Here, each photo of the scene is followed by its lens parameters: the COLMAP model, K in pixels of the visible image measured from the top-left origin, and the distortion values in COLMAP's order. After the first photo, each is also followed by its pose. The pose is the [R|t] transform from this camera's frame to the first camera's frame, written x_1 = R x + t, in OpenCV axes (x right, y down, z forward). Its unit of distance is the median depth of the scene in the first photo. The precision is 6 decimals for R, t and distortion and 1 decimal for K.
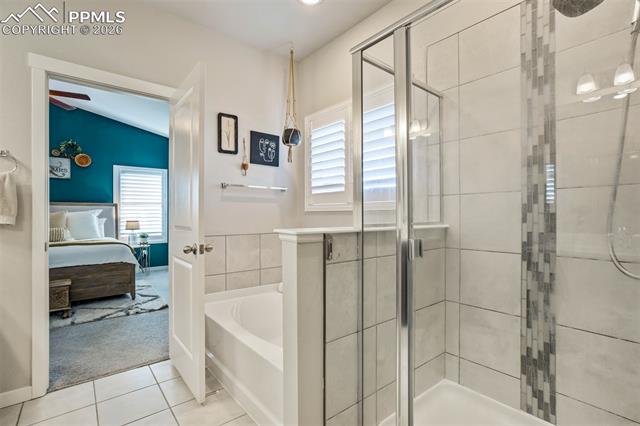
lens RADIAL K [[307.8, 0, 337.1], [0, 307.8, 214.7], [0, 0, 1]] dist [-0.030986, 0.015840]
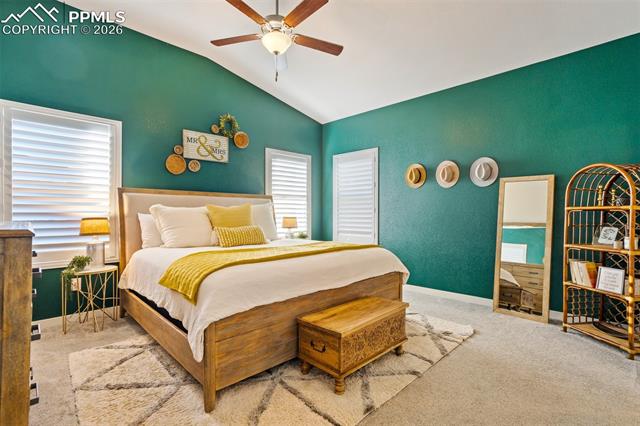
lens RADIAL K [[307.8, 0, 319.9], [0, 307.8, 216.1], [0, 0, 1]] dist [-0.030986, 0.015840]
pose [[0.997144, 0.011938, 0.074573, -0.657410], [-0.012644, 0.999880, 0.008993, 0.008879], [-0.074457, -0.009910, 0.997175, 0.175549]]
